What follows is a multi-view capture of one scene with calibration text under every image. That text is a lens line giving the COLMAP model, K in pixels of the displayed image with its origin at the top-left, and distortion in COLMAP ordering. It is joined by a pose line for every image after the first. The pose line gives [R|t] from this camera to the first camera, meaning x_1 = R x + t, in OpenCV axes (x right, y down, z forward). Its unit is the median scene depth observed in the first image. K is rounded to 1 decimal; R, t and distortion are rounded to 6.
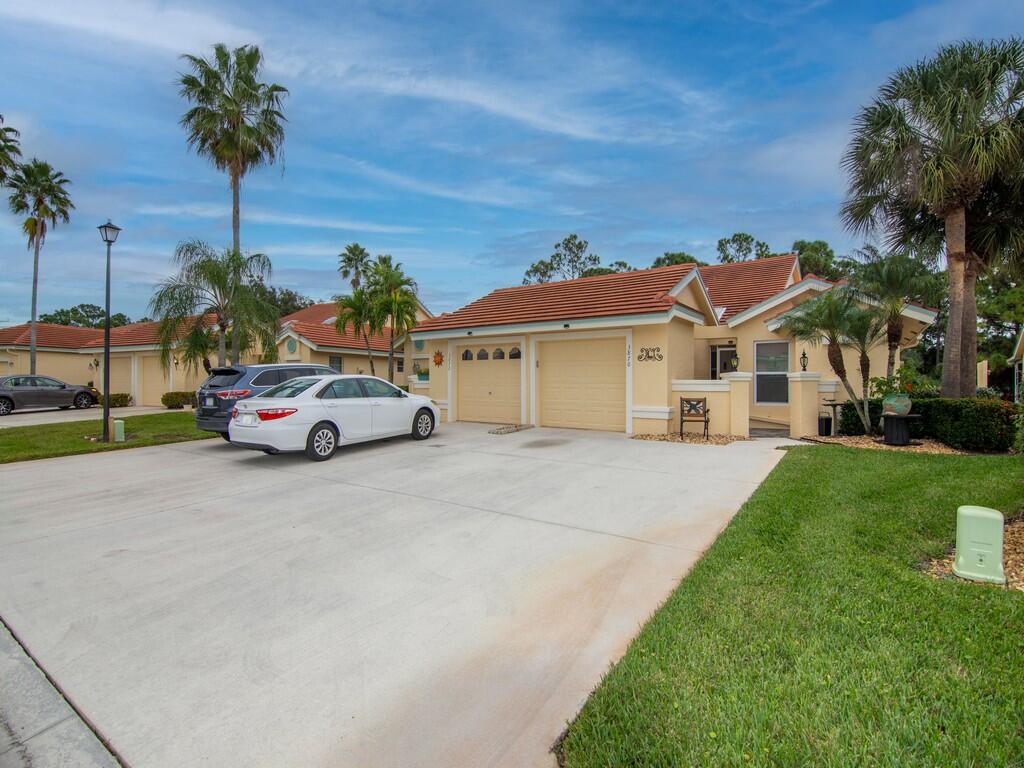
lens RADIAL K [[502.6, 0, 512.3], [0, 502.6, 381.9], [0, 0, 1]] dist [0.002022, -0.010371]
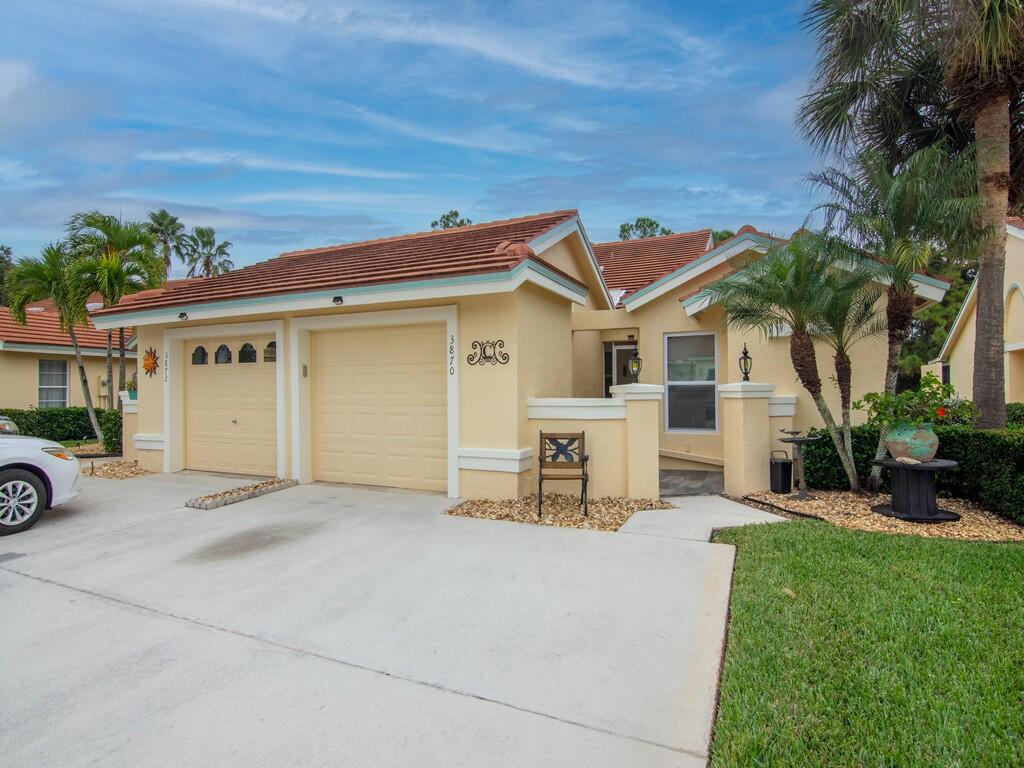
lens RADIAL K [[541.8, 0, 509.5], [0, 541.8, 387.6], [0, 0, 1]] dist [-0.006613, -0.000728]
pose [[0.984139, -0.010961, 0.177062, 0.184093], [0.010951, 0.999940, 0.001032, -0.016100], [-0.177063, 0.000924, 0.984199, 0.398440]]
